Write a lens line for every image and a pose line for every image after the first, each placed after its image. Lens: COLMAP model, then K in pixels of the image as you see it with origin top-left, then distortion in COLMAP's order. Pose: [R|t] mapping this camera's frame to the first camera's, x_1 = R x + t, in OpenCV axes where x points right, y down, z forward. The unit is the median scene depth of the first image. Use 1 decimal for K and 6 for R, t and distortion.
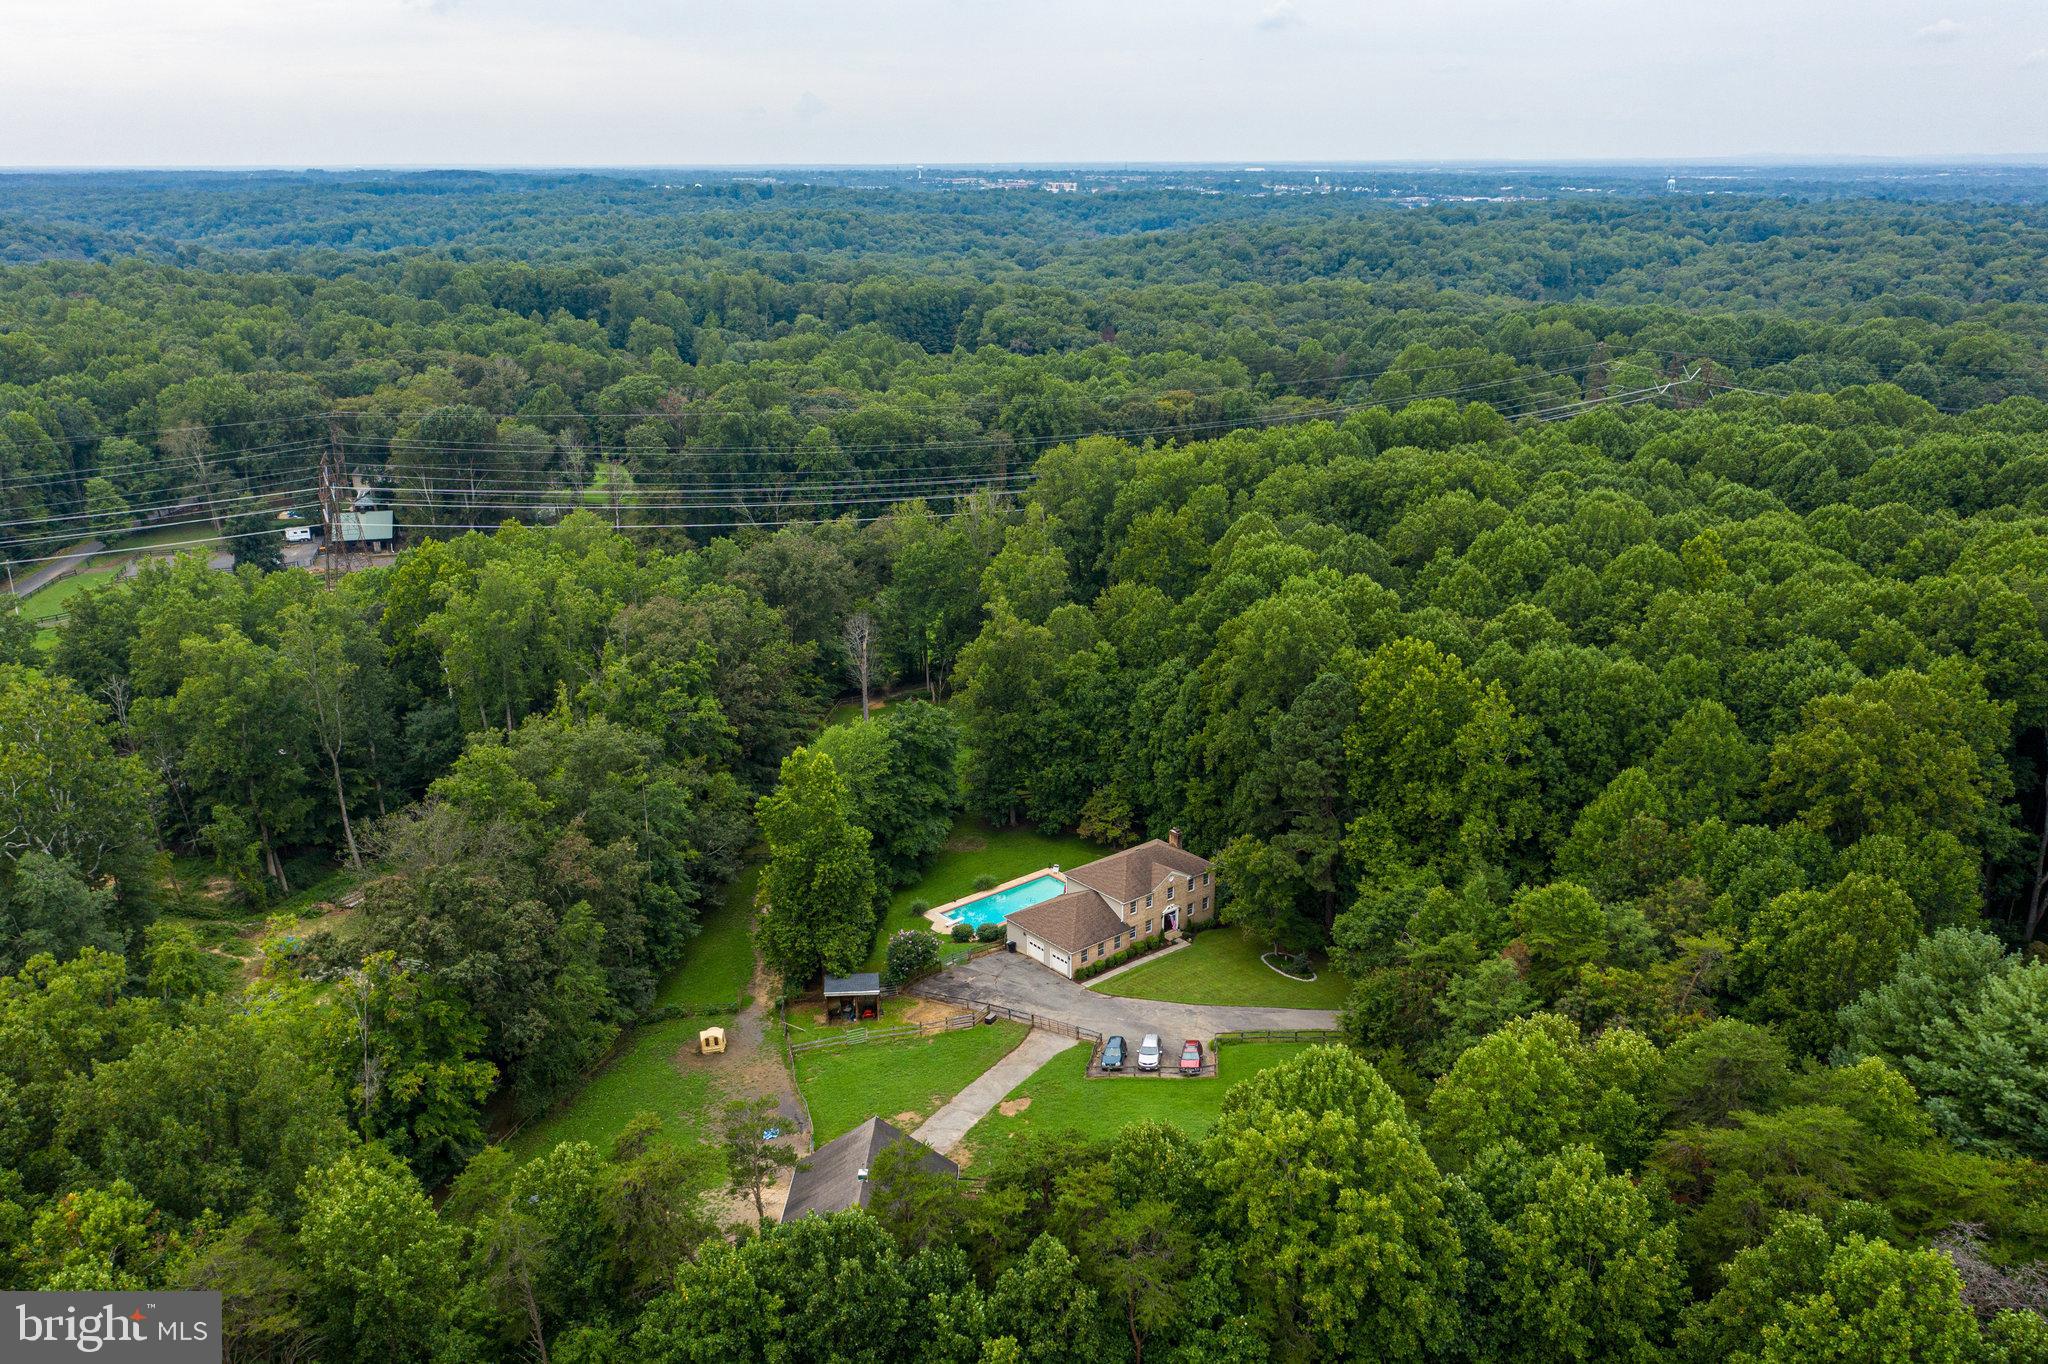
lens RADIAL K [[1617.1, 0, 1022.0], [0, 1617.1, 666.1], [0, 0, 1]] dist [-0.021686, 0.008740]
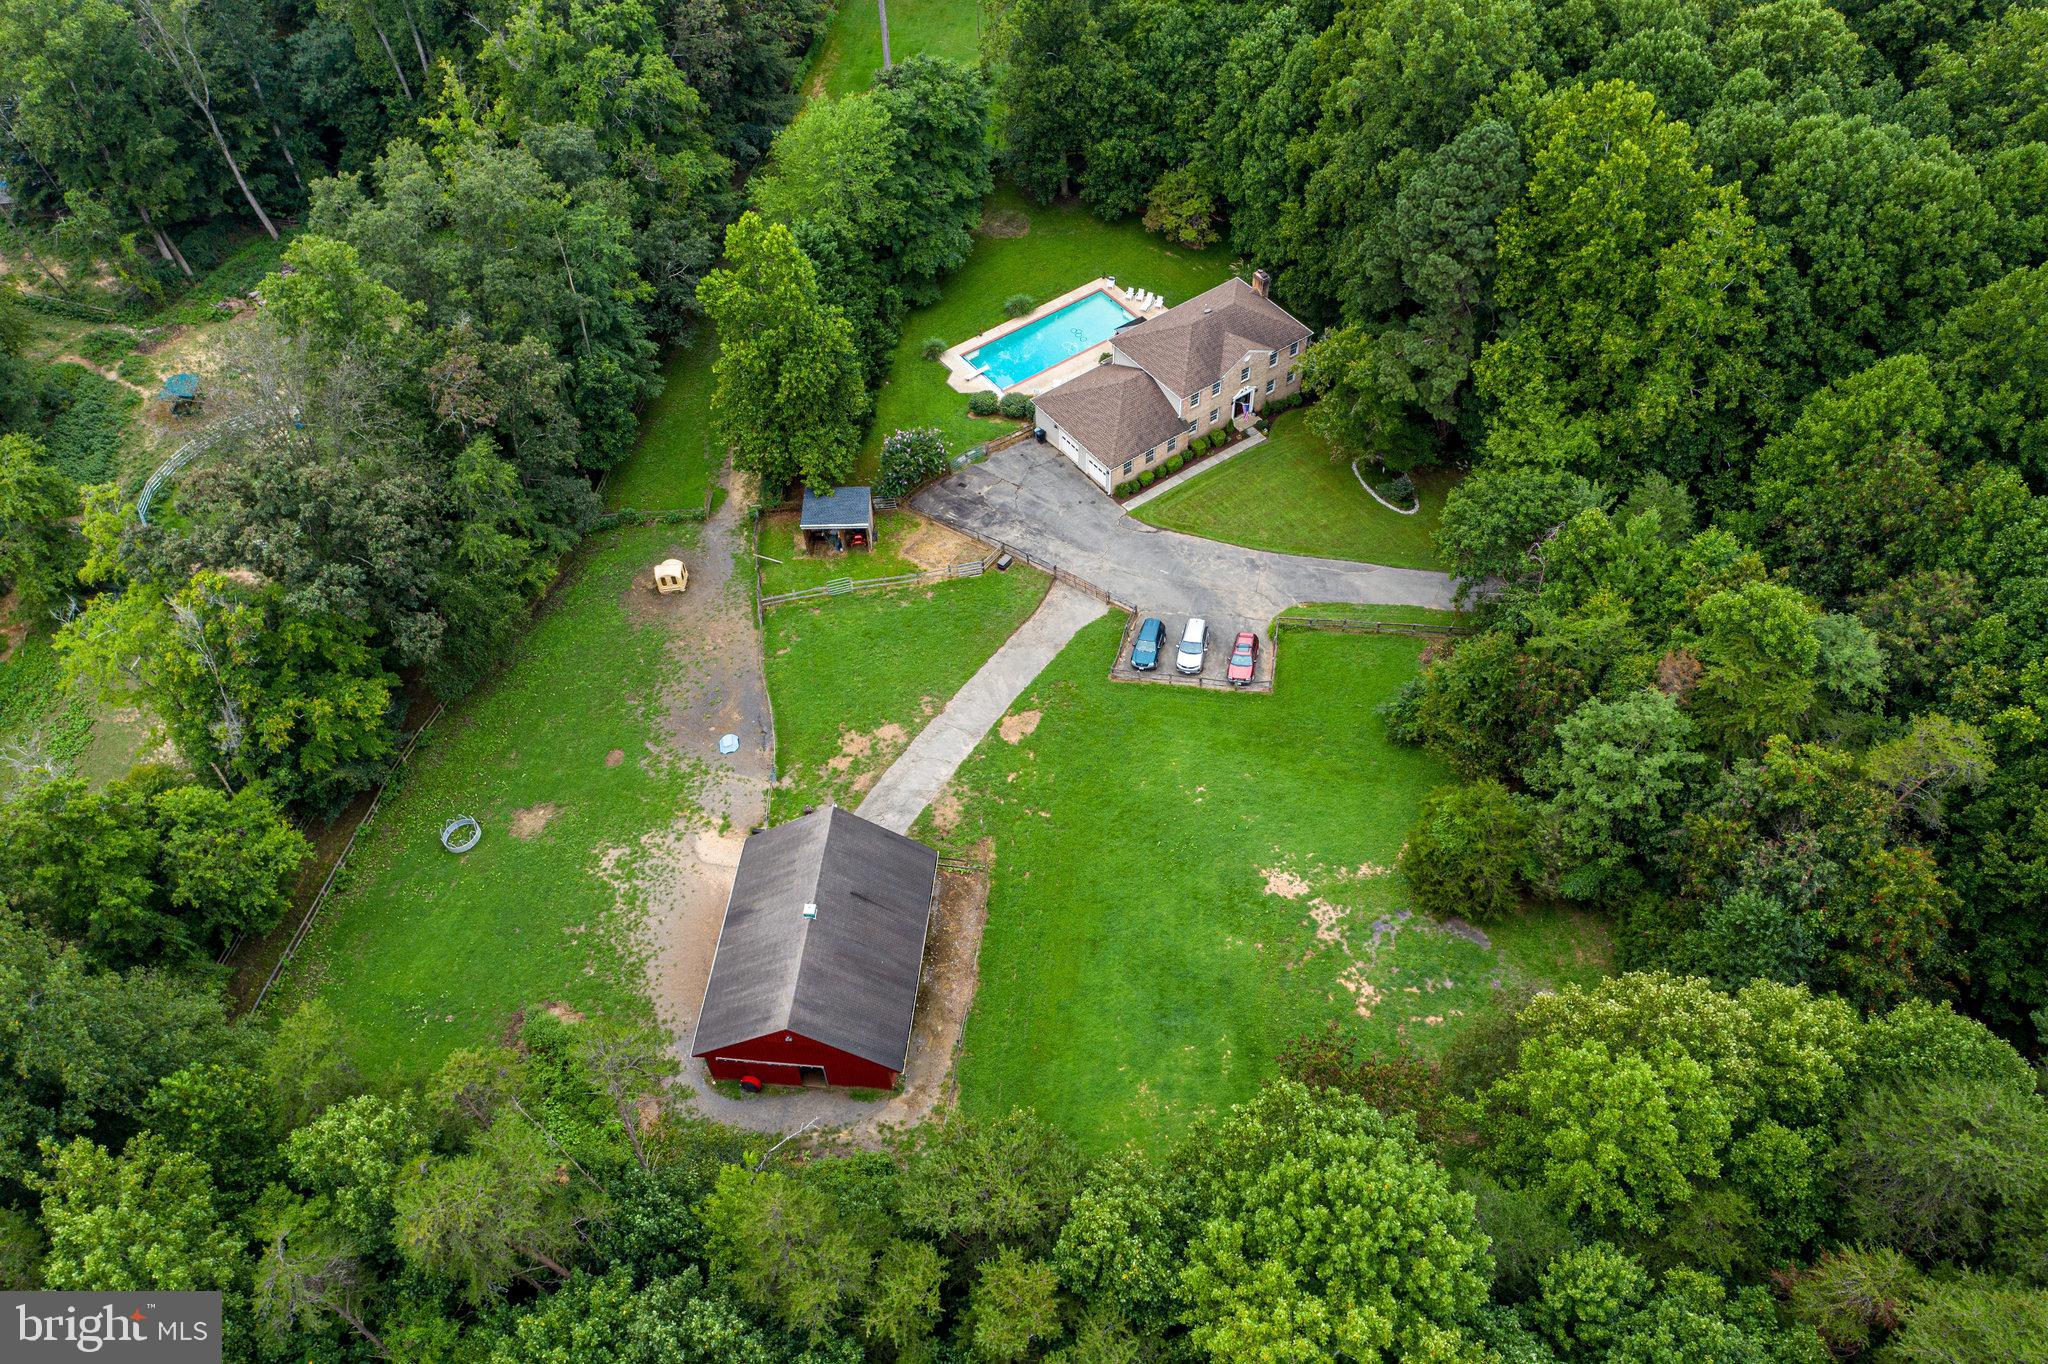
lens RADIAL K [[1617.1, 0, 1022.0], [0, 1617.1, 666.1], [0, 0, 1]] dist [-0.021686, 0.008740]
pose [[0.997464, 0.036636, -0.061017, 0.039765], [0.001313, 0.847717, 0.530448, -0.164564], [0.071158, -0.529183, 0.845519, 0.277287]]
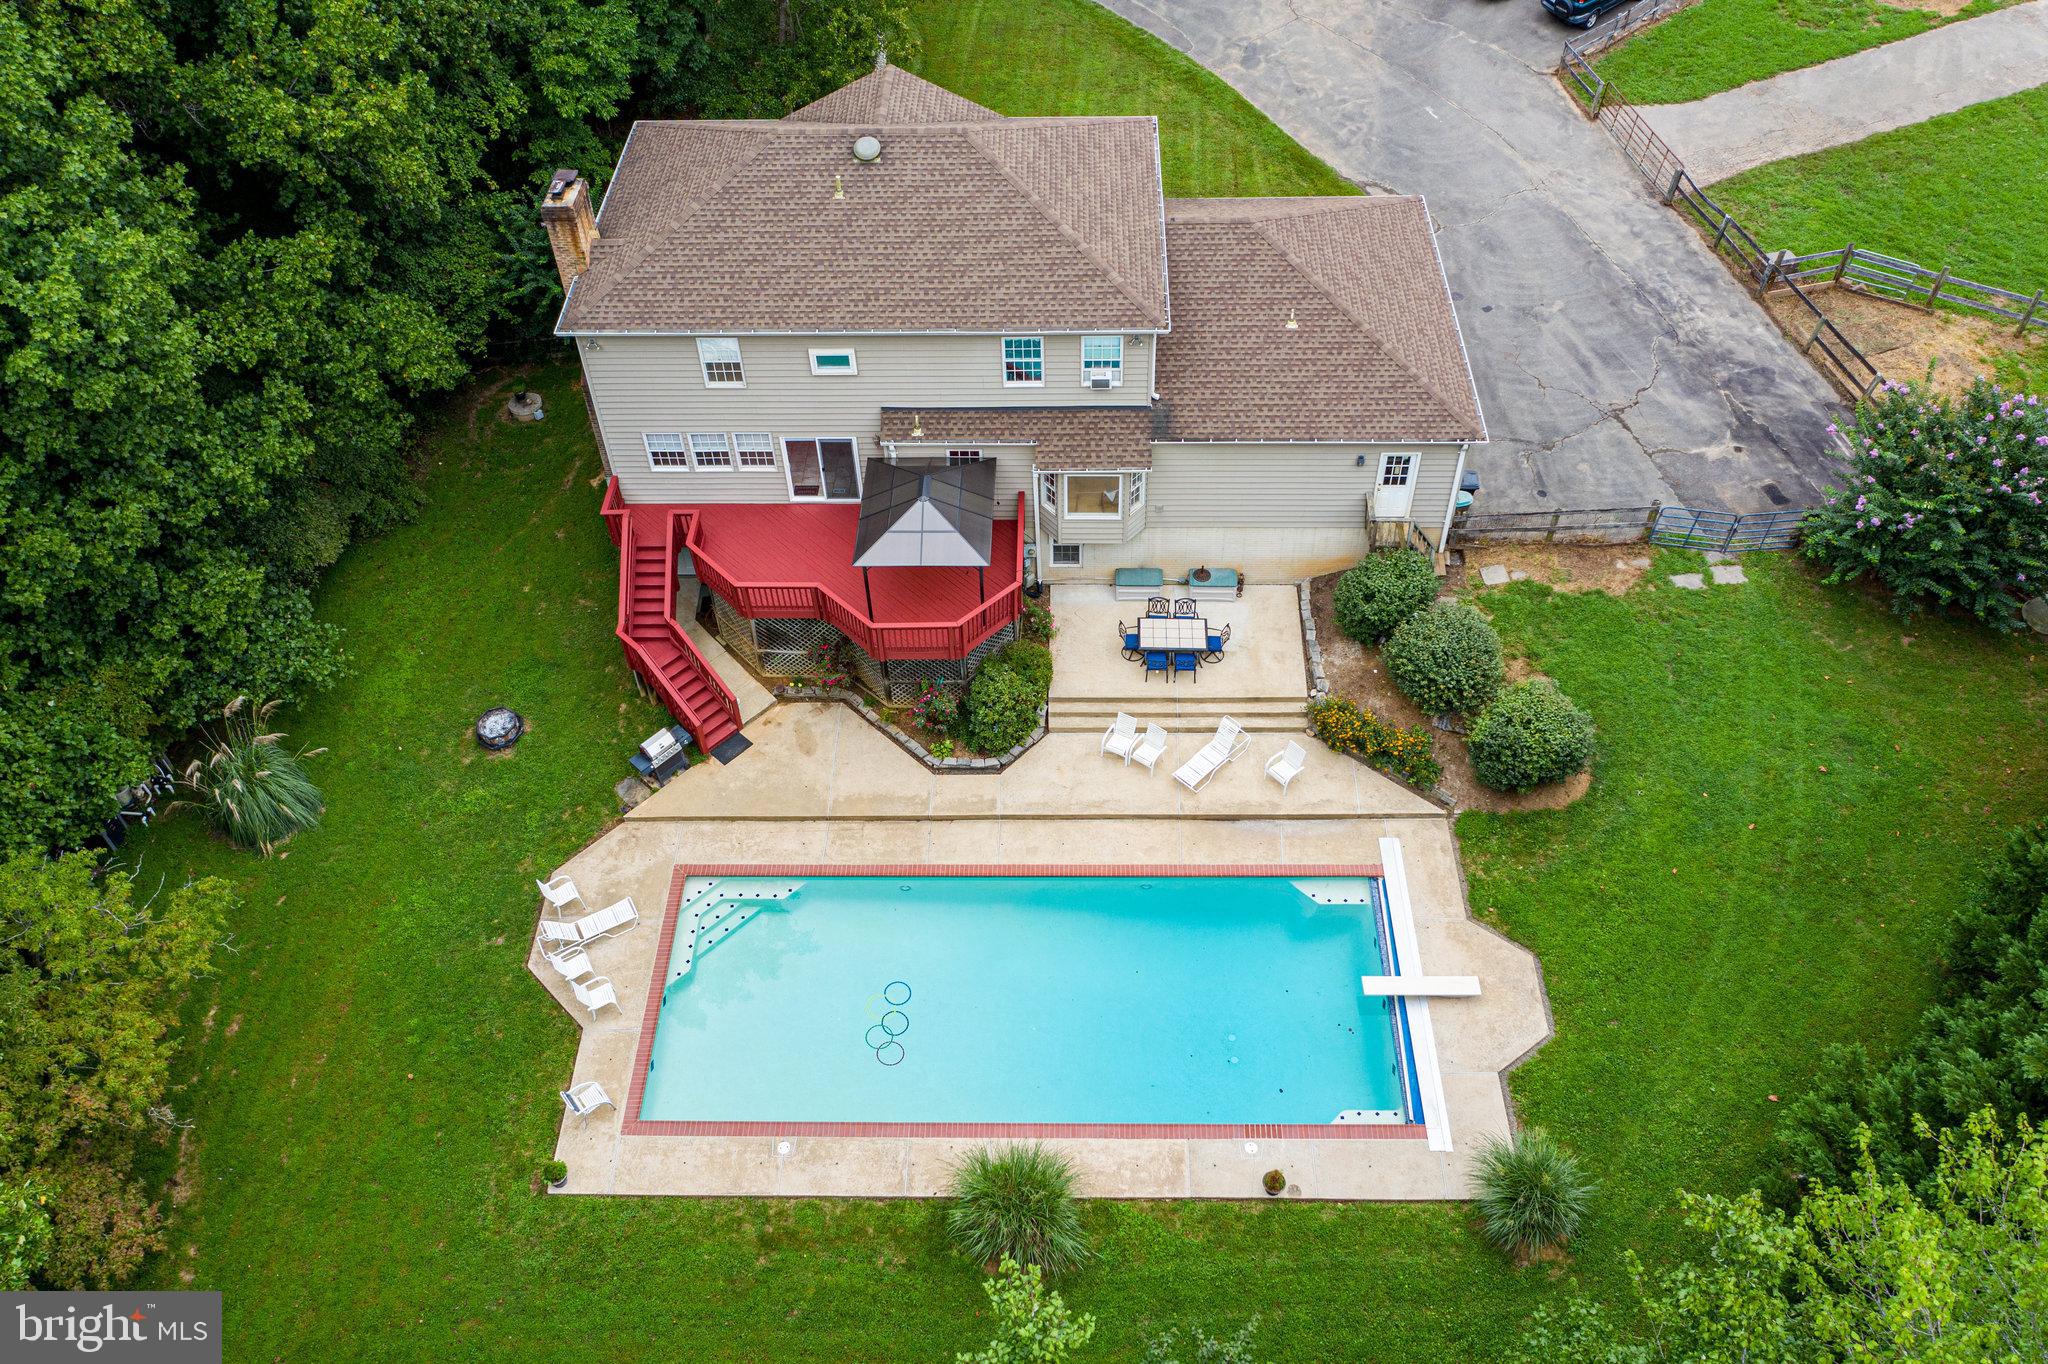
lens RADIAL K [[1622.9, 0, 1031.5], [0, 1622.9, 672.1], [0, 0, 1]] dist [-0.007612, 0.003849]
pose [[-0.753967, -0.465108, 0.463906, -0.089617], [0.222688, 0.483416, 0.846593, -0.038908], [-0.618017, 0.741609, -0.260905, 1.194420]]
